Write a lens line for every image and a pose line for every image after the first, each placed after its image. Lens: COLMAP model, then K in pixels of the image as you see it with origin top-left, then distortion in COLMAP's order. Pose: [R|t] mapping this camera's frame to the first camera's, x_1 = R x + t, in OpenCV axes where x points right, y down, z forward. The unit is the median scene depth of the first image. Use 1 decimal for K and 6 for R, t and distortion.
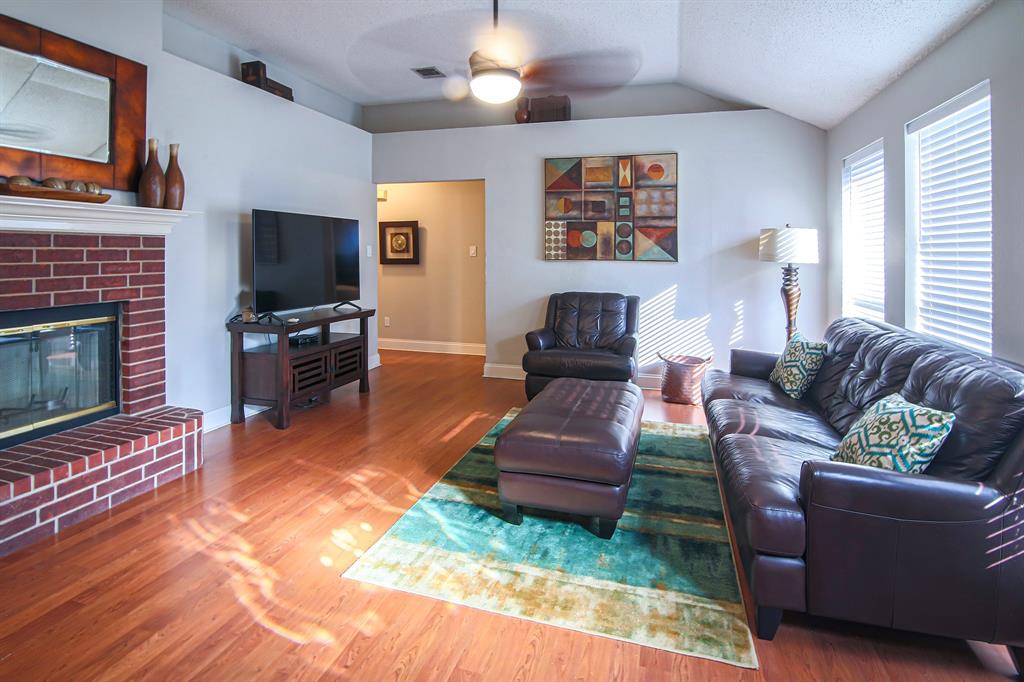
lens RADIAL K [[538.0, 0, 515.7], [0, 538.0, 249.5], [0, 0, 1]] dist [-0.009346, -0.001151]
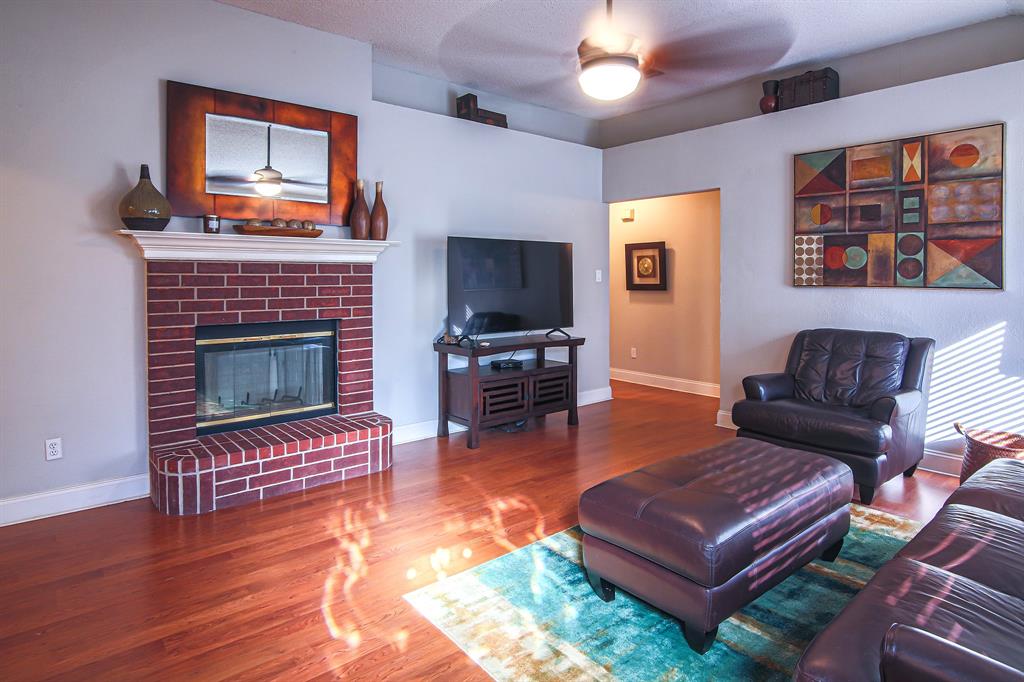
lens RADIAL K [[579.8, 0, 517.6], [0, 579.8, 296.9], [0, 0, 1]] dist [-0.010751, -0.001612]
pose [[0.838054, 0.013703, -0.545416, 0.279963], [0.006797, 0.999345, 0.035552, 0.004008], [0.545546, -0.033502, 0.837411, 0.131034]]
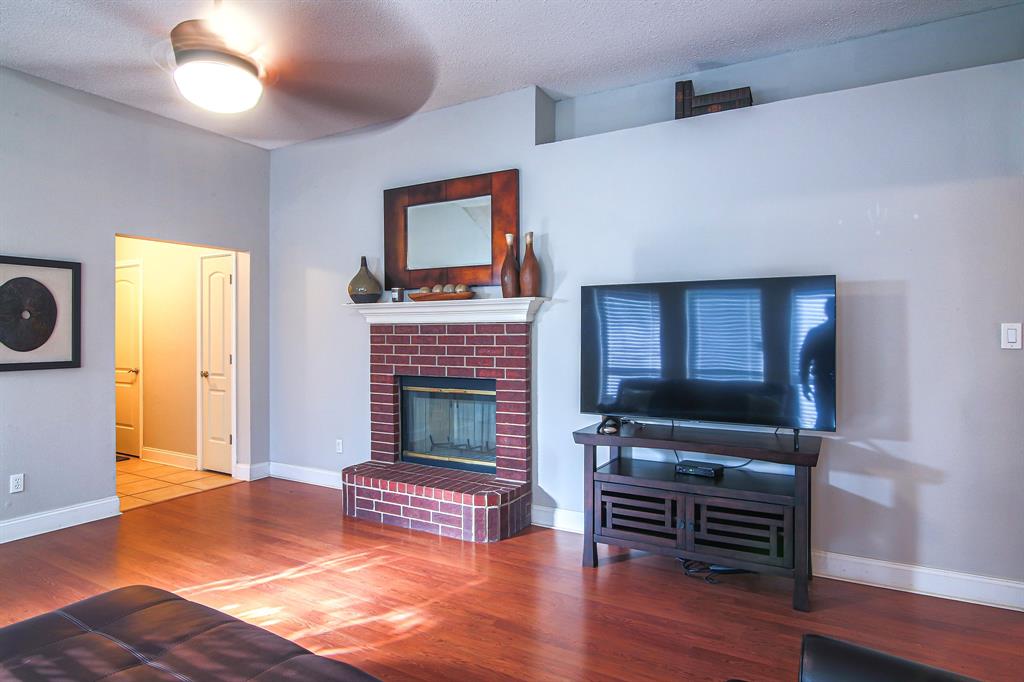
lens RADIAL K [[579.8, 0, 511.8], [0, 579.8, 340.6], [0, 0, 1]] dist [-0.010751, -0.001612]
pose [[-0.230615, 0.007630, -0.973015, 0.468847], [0.004075, 0.999968, 0.006875, 0.002335], [0.973037, -0.002379, -0.230639, 1.249584]]
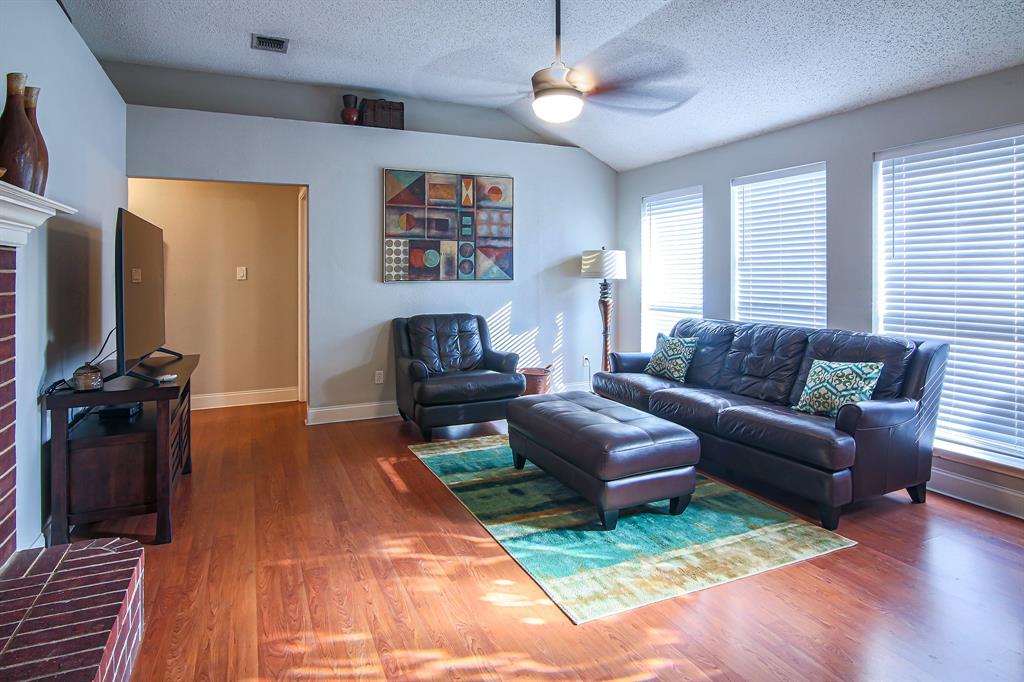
lens RADIAL K [[579.8, 0, 517.0], [0, 579.8, 274.0], [0, 0, 1]] dist [-0.010751, -0.001612]
pose [[0.752122, -0.011695, 0.658920, -0.662533], [0.008400, 0.999931, 0.008159, 0.000950], [-0.658970, -0.000602, 0.752169, 0.203716]]
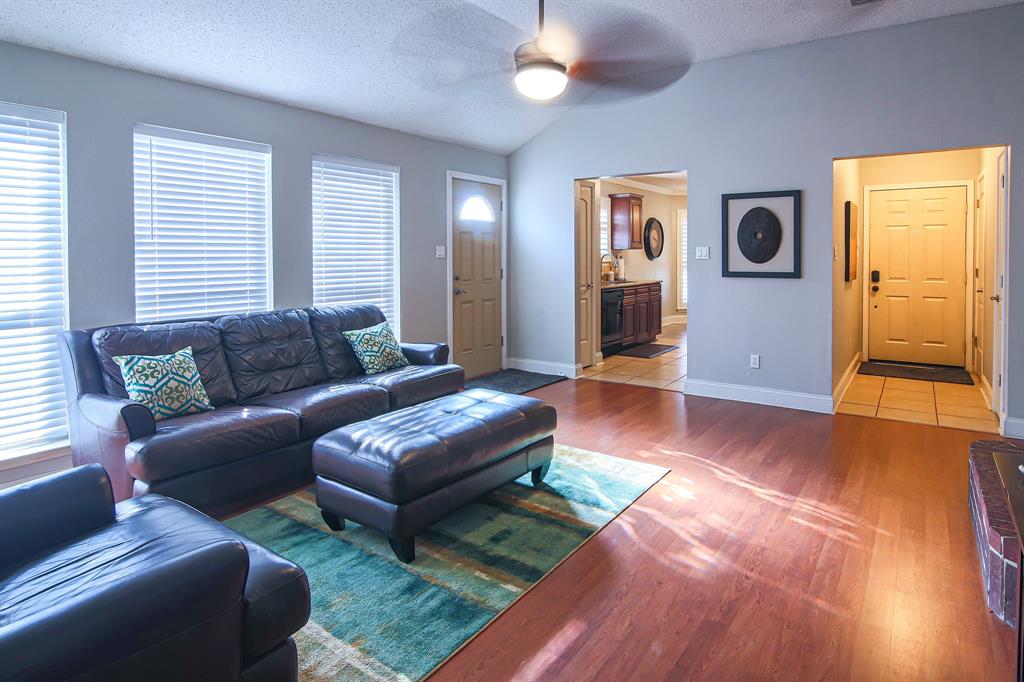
lens RADIAL K [[579.8, 0, 516.2], [0, 579.8, 273.3], [0, 0, 1]] dist [-0.010751, -0.001612]
pose [[-0.946114, -0.016239, 0.323425, -0.274219], [-0.006088, 0.999457, 0.032374, 0.008565], [-0.323775, 0.028661, -0.945700, 1.671583]]
